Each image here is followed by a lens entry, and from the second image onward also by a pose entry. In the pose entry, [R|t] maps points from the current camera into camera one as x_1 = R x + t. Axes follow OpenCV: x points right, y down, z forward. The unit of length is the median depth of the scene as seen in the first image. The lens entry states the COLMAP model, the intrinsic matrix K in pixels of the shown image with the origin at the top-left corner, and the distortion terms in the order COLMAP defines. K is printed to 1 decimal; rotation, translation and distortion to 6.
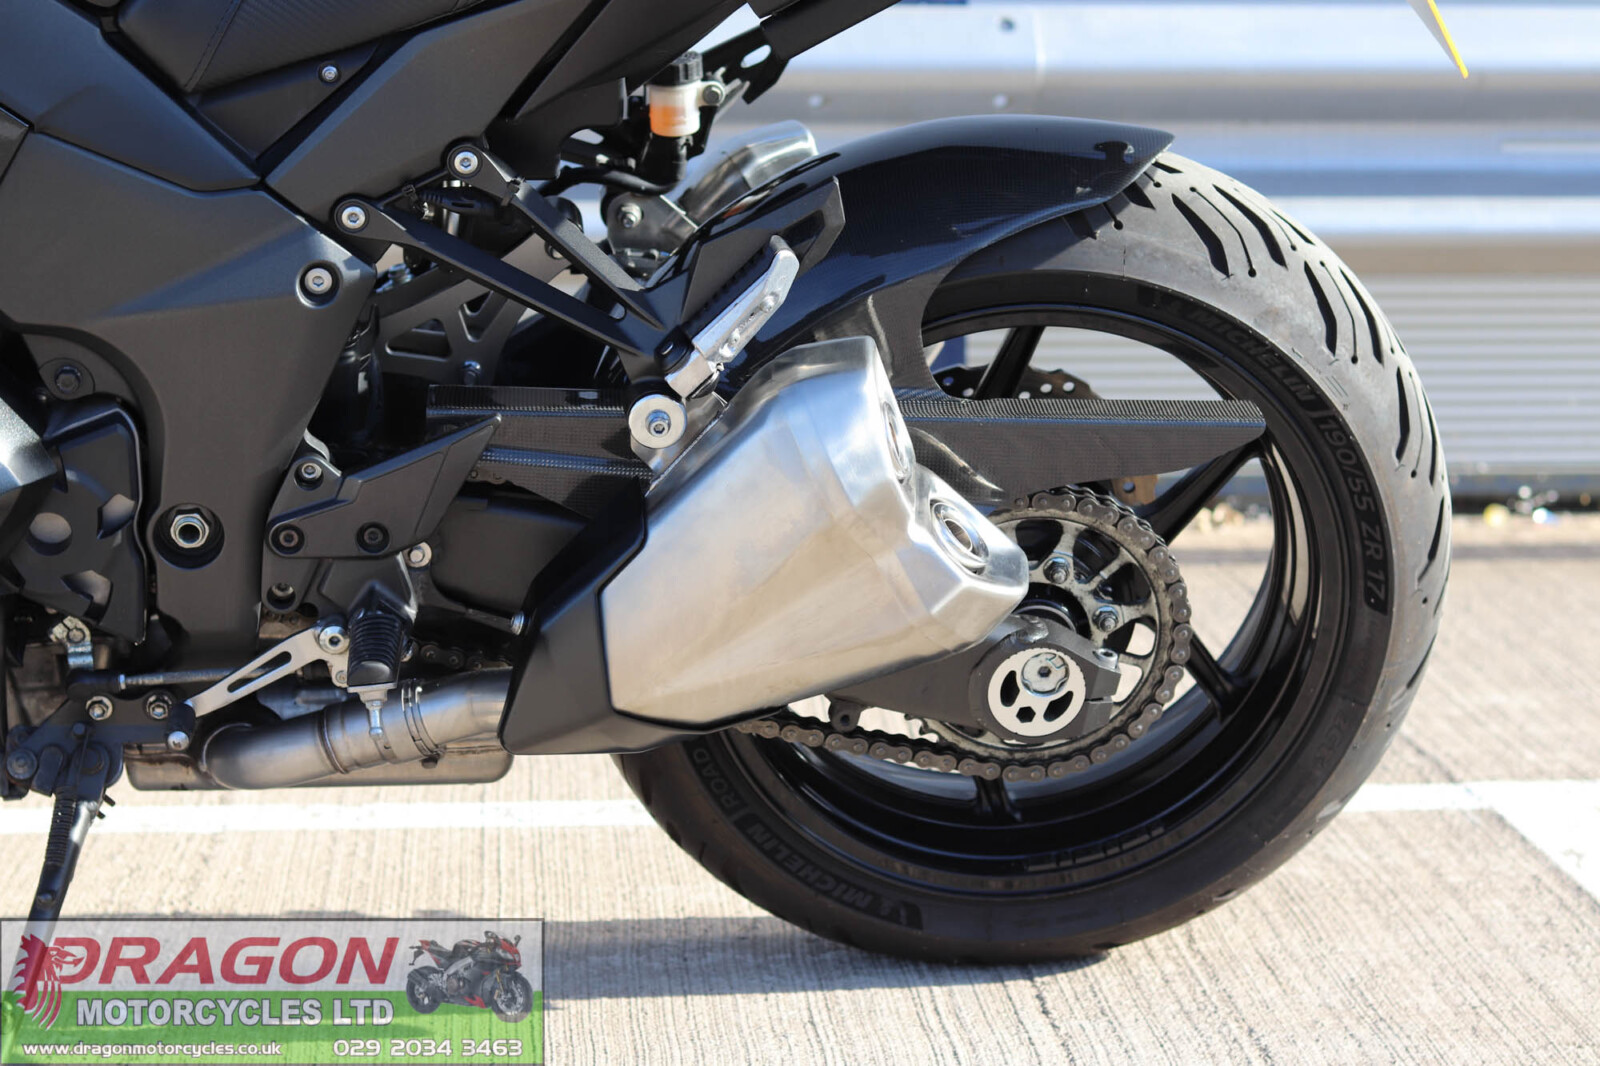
lens RADIAL K [[3785.9, 0, 796.1], [0, 3785.9, 549.8], [0, 0, 1]] dist [-0.091330, 0.000000]
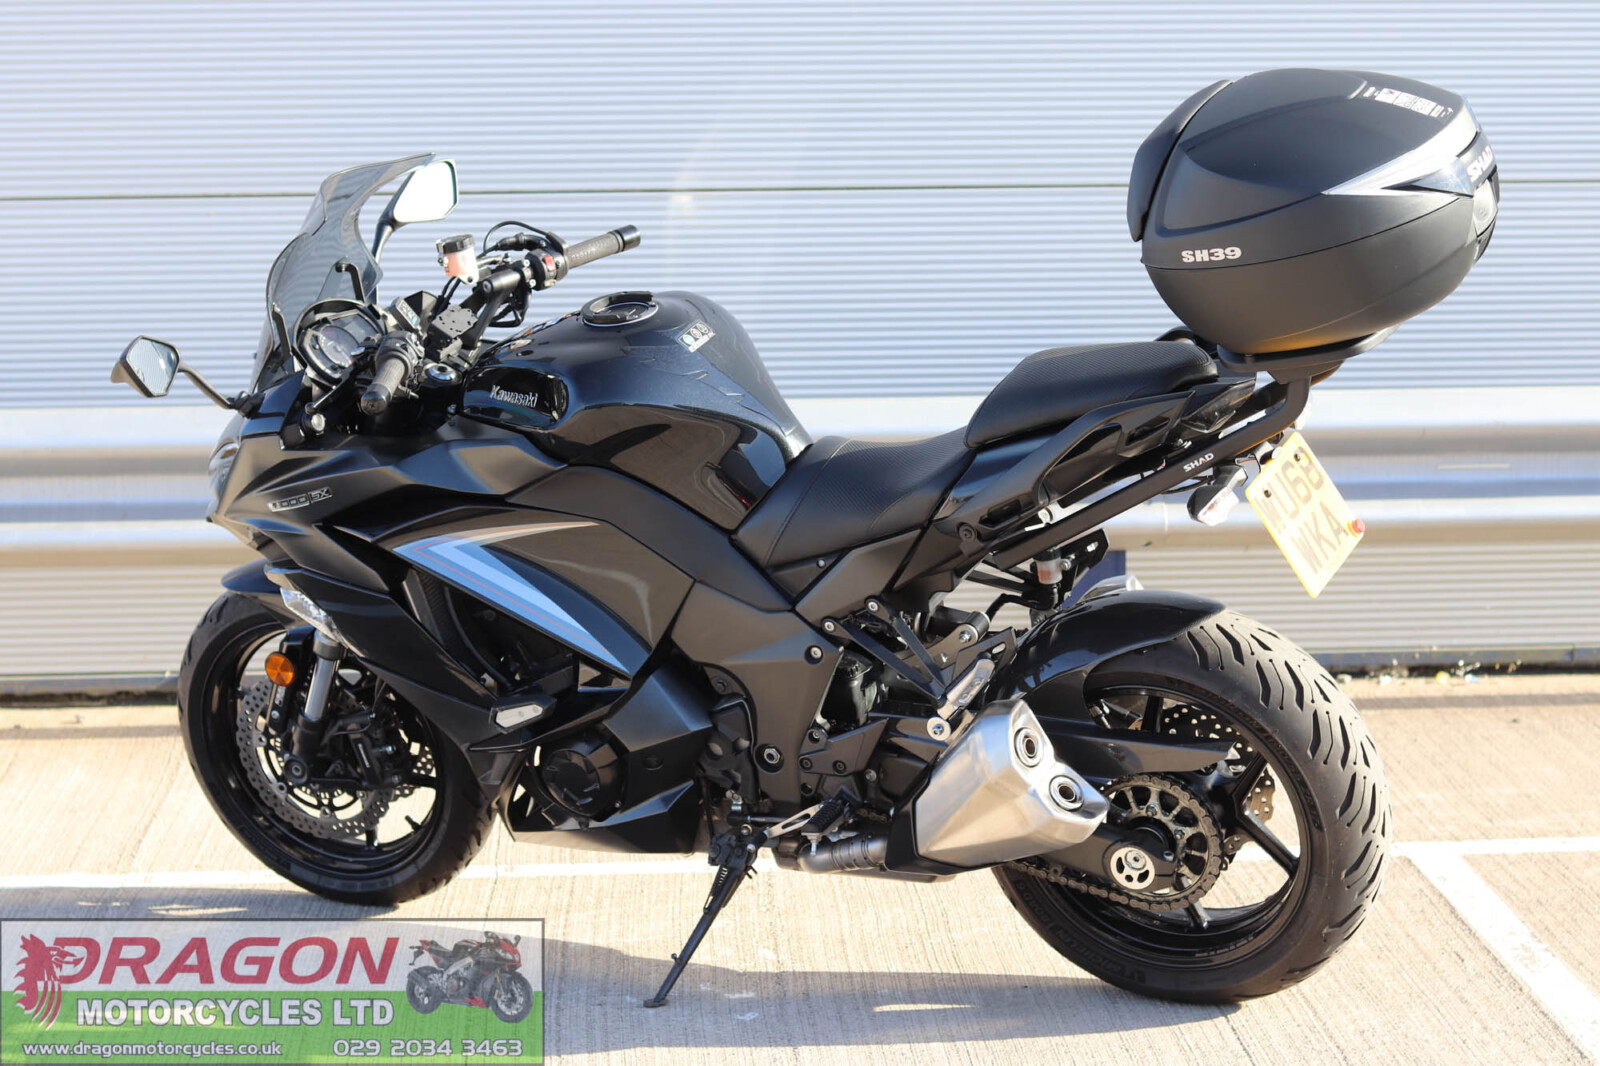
lens RADIAL K [[3785.9, 0, 805.2], [0, 3785.9, 538.0], [0, 0, 1]] dist [-0.091330, 0.000000]
pose [[0.860969, 0.067784, -0.504121, 0.993238], [-0.072443, 0.997319, 0.010378, -0.160583], [0.503473, 0.027585, 0.863571, -0.950102]]
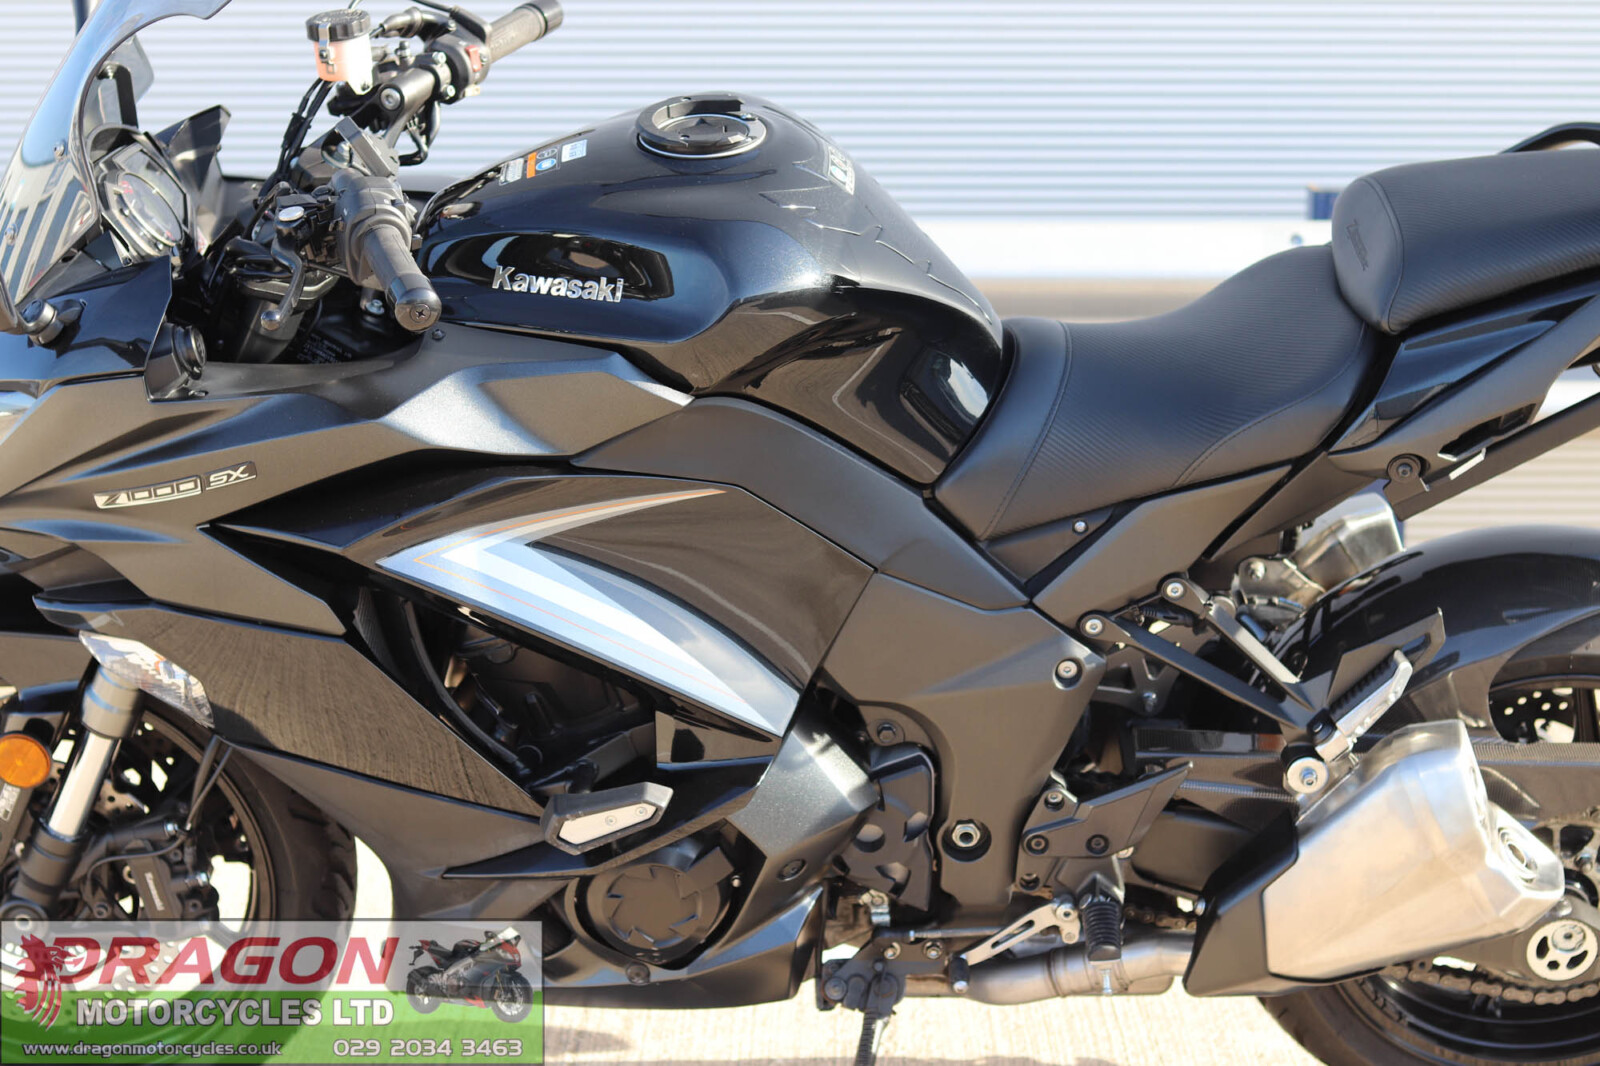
lens RADIAL K [[3785.9, 0, 795.4], [0, 3785.9, 524.1], [0, 0, 1]] dist [-0.091330, 0.000000]
pose [[0.997130, 0.015612, -0.074078, -0.122191], [-0.011775, 0.998580, 0.051959, -0.195267], [0.074784, -0.050938, 0.995898, -0.409335]]
